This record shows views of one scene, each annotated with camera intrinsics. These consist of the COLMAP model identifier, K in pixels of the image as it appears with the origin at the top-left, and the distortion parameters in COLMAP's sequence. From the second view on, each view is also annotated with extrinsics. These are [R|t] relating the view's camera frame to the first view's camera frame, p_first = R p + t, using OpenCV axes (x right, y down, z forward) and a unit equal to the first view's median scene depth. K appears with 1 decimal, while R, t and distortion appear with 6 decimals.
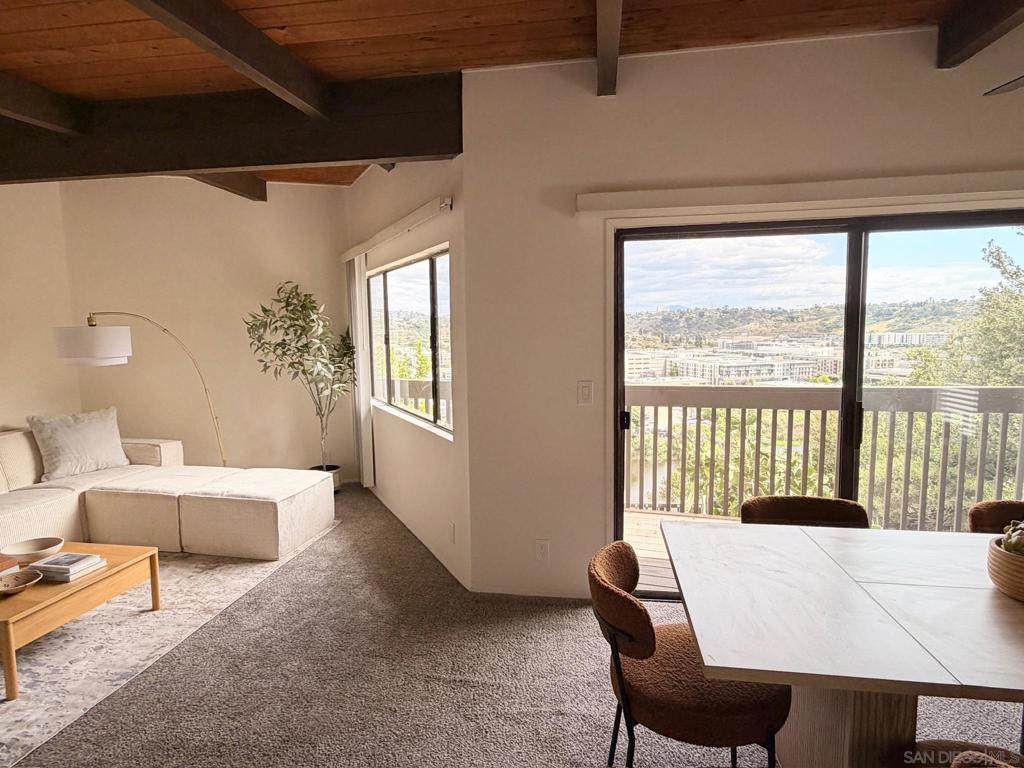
lens RADIAL K [[577.7, 0, 507.0], [0, 577.7, 388.2], [0, 0, 1]] dist [-0.003351, 0.002322]
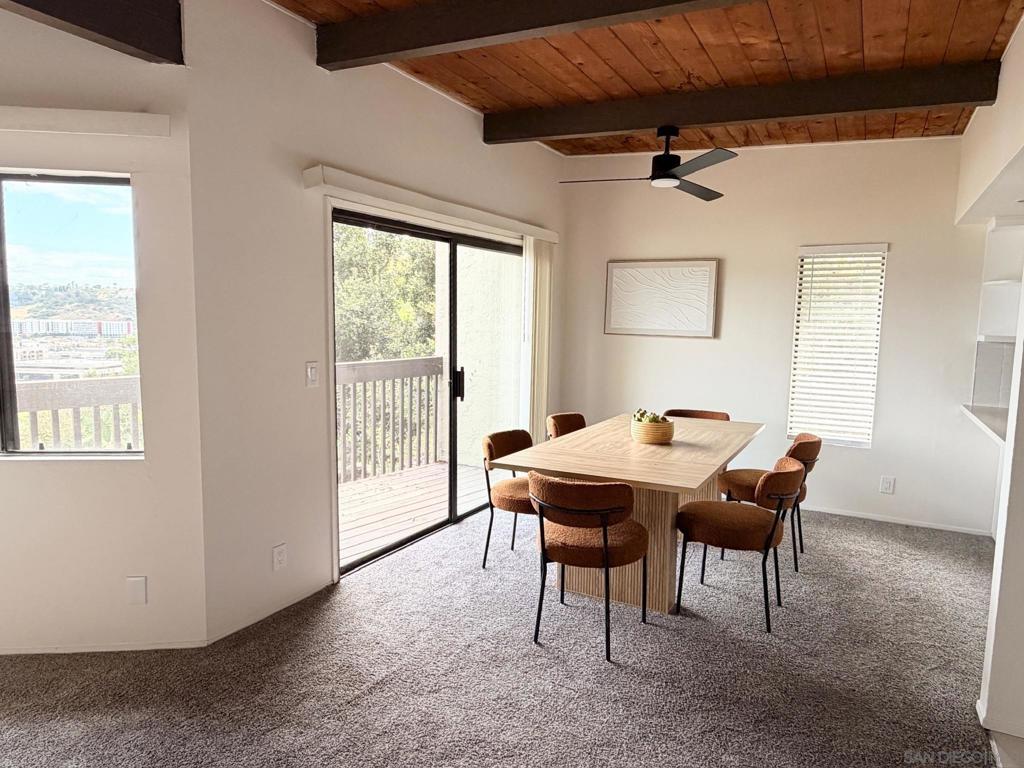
lens RADIAL K [[642.0, 0, 510.0], [0, 642.0, 387.6], [0, 0, 1]] dist [0.002291, 0.000128]
pose [[0.343316, -0.080729, 0.935744, -0.693130], [0.072306, 0.995614, 0.059366, -0.009181], [-0.936433, 0.047278, 0.347647, 0.310050]]
